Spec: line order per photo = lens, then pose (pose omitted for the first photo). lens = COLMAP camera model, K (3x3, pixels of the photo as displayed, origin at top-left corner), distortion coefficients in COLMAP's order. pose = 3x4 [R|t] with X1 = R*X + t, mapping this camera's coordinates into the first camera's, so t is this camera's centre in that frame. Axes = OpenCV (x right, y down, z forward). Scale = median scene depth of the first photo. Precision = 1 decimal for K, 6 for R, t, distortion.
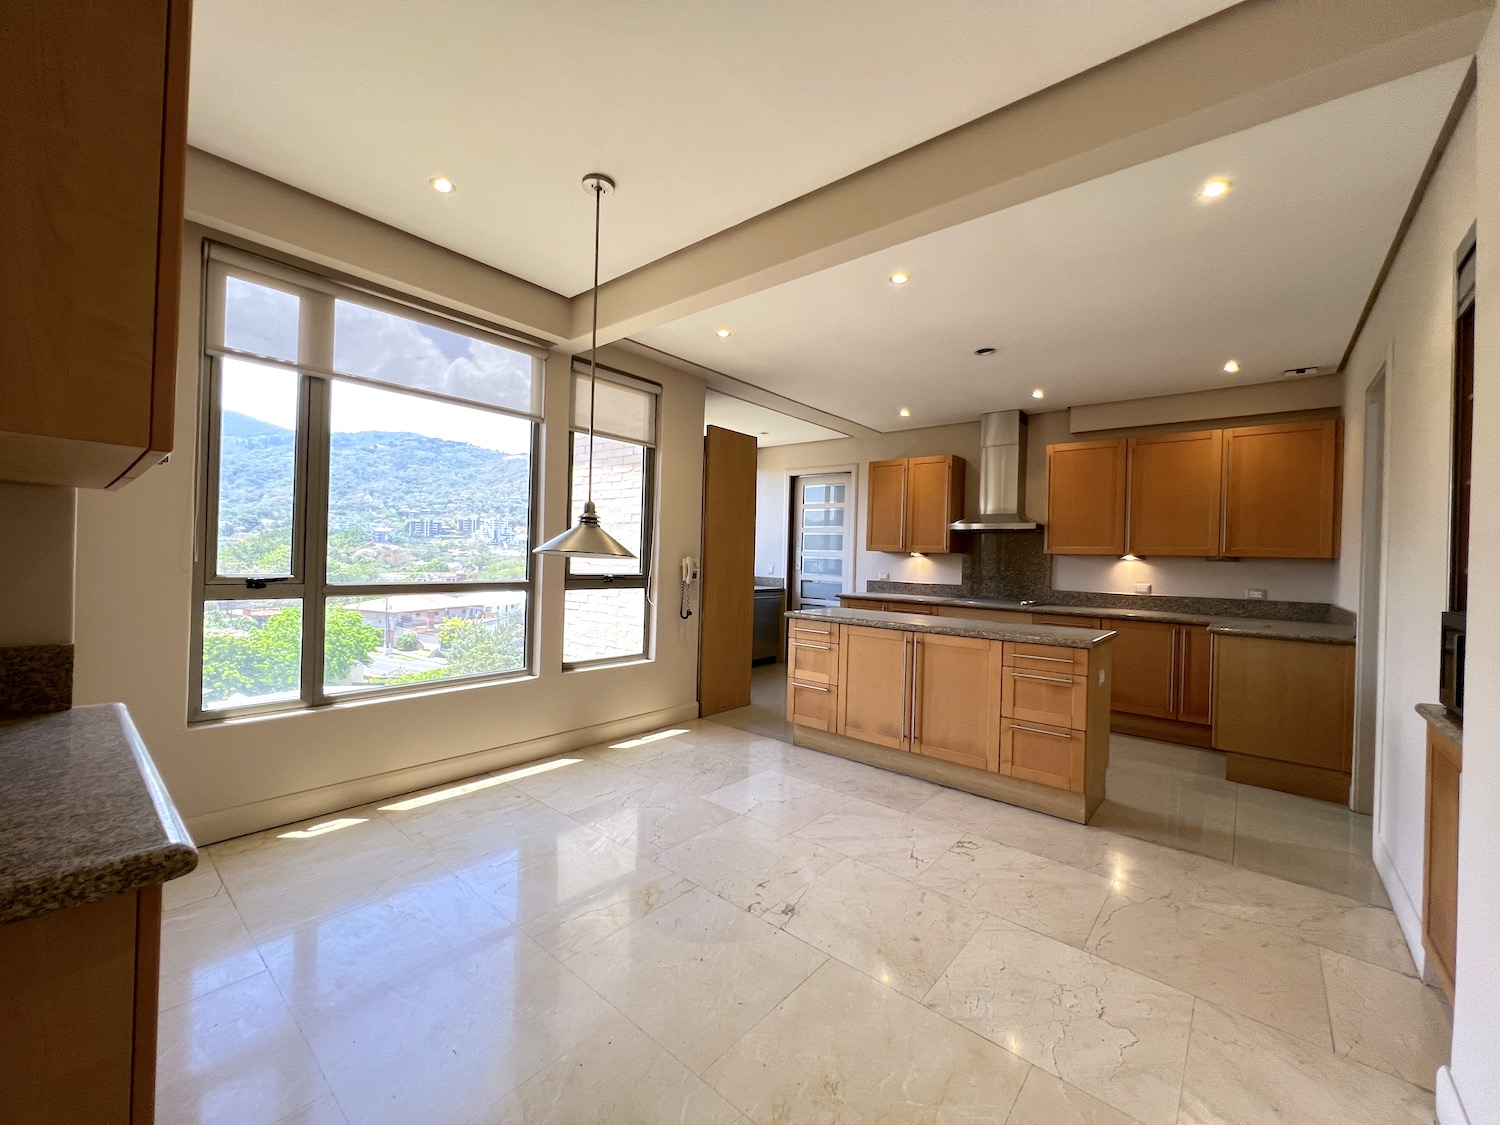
lens RADIAL K [[599.7, 0, 765.6], [0, 599.7, 561.3], [0, 0, 1]] dist [-0.001577, 0.000680]
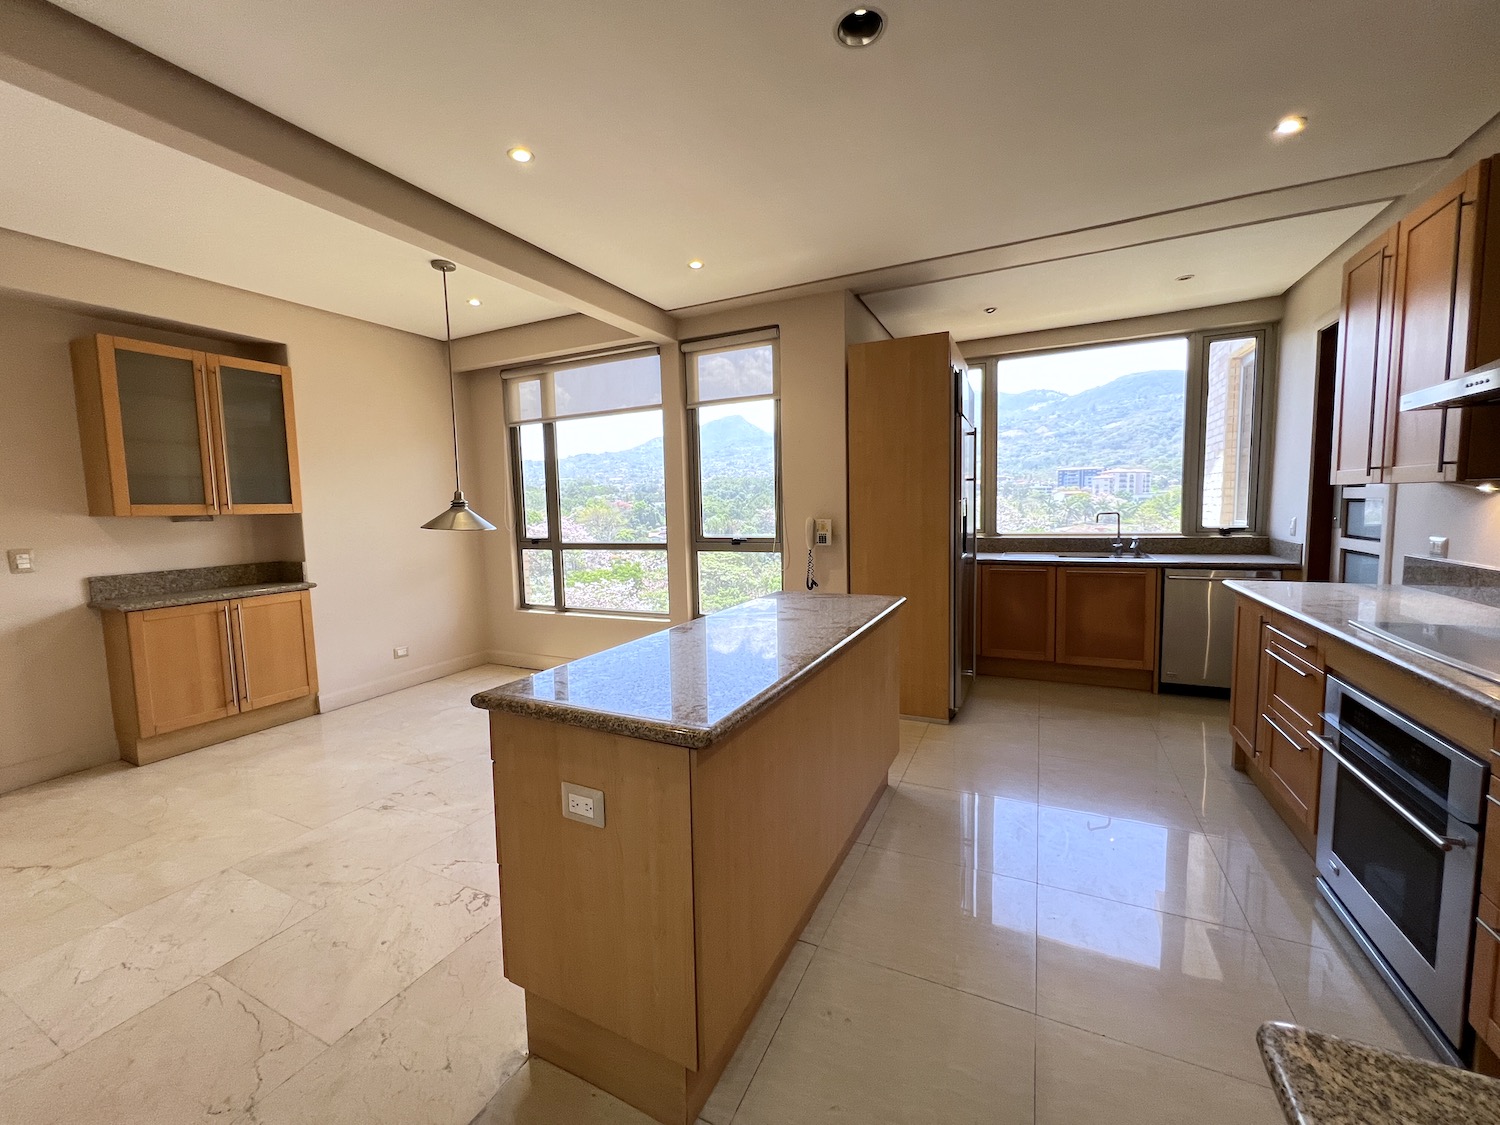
lens RADIAL K [[600.0, 0, 742.9], [0, 600.0, 569.3], [0, 0, 1]] dist [-0.003805, 0.000019]
pose [[0.228957, 0.069840, -0.970928, 1.117968], [0.025562, 0.996648, 0.077718, -0.005560], [0.973101, -0.042613, 0.226405, 1.157234]]
